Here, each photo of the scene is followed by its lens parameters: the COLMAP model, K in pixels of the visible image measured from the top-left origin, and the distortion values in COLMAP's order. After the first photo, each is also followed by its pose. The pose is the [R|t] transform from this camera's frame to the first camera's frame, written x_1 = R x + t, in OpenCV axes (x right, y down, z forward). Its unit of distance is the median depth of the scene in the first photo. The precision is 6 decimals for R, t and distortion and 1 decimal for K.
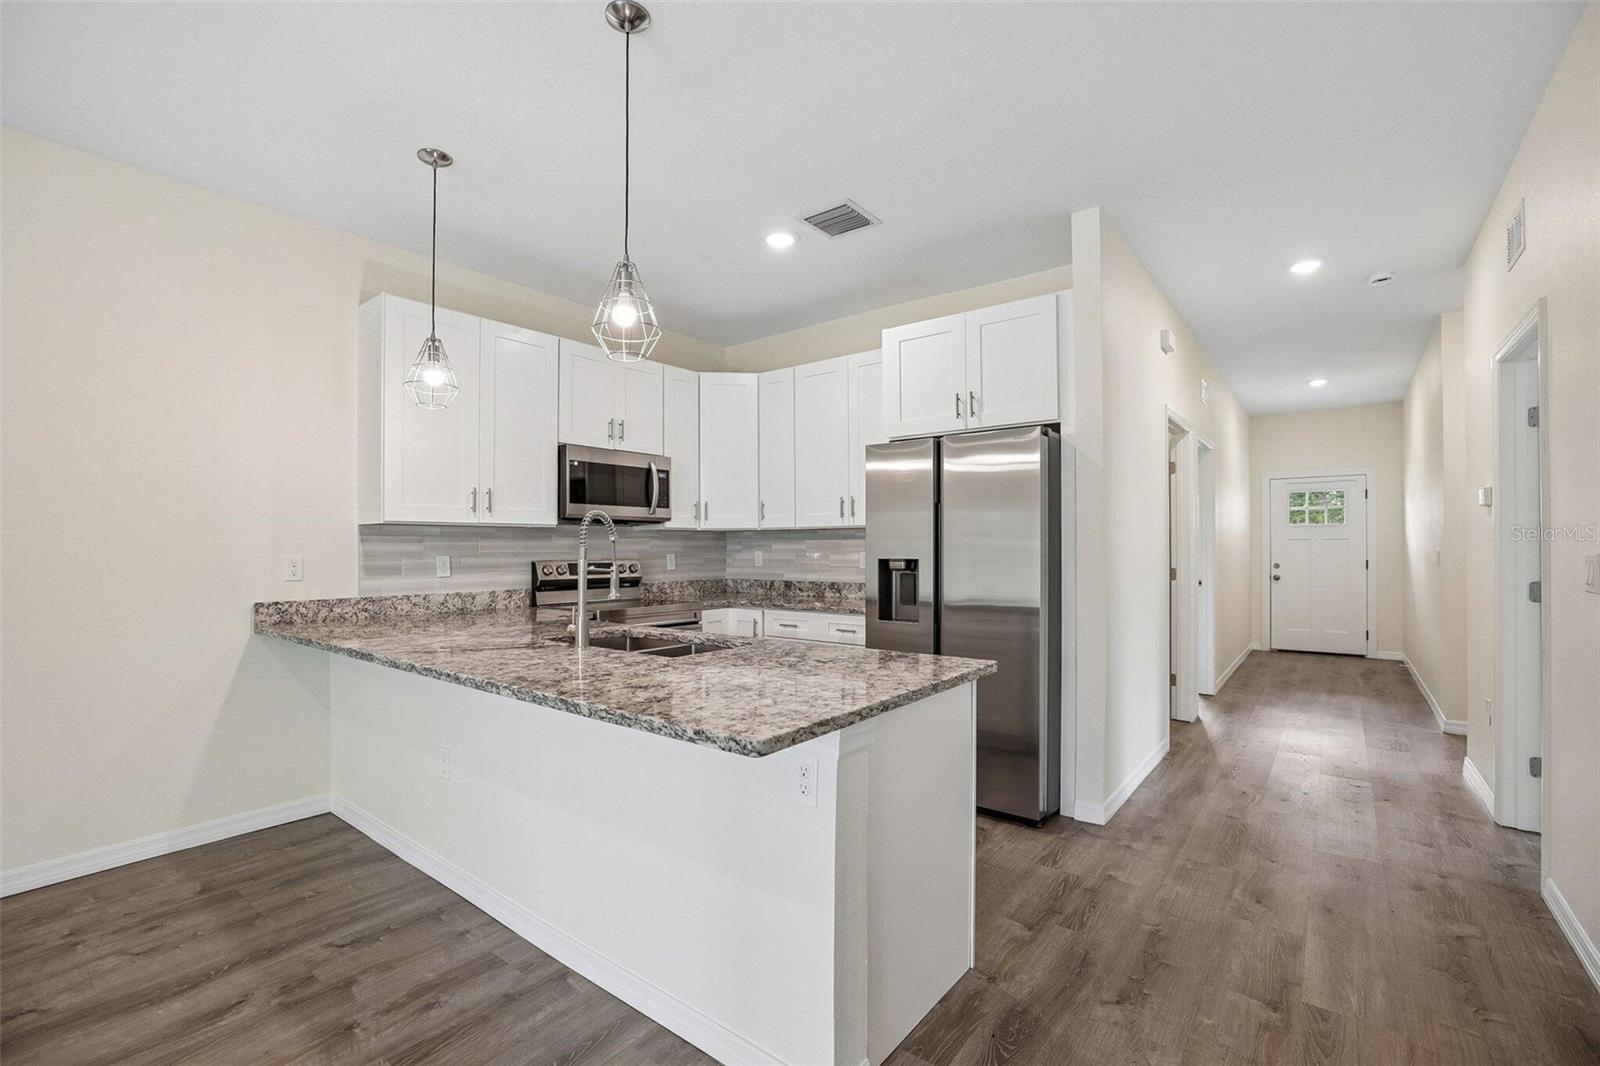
lens RADIAL K [[712.8, 0, 794.1], [0, 712.8, 539.4], [0, 0, 1]] dist [-0.041736, 0.014665]
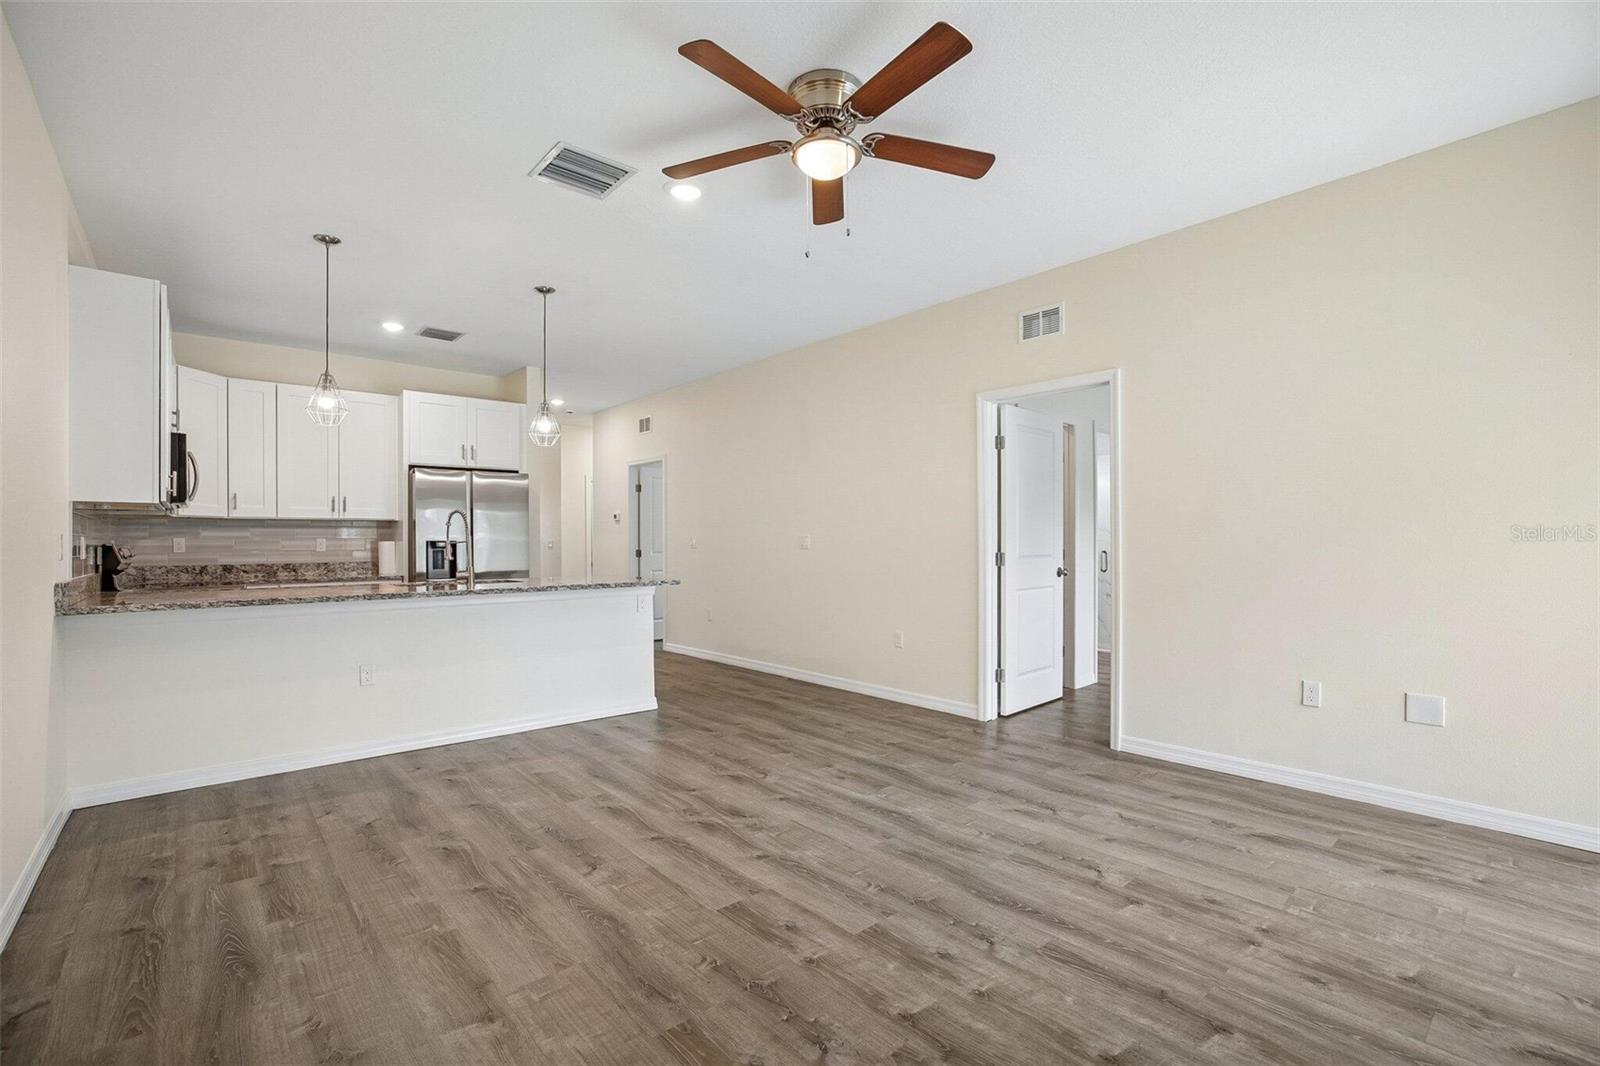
lens RADIAL K [[712.8, 0, 822.4], [0, 712.8, 558.5], [0, 0, 1]] dist [-0.041736, 0.014665]
pose [[0.148288, -0.019555, 0.988751, -1.163662], [-0.005965, 0.999769, 0.020668, 0.024879], [-0.988926, -0.008963, 0.148137, -0.101964]]
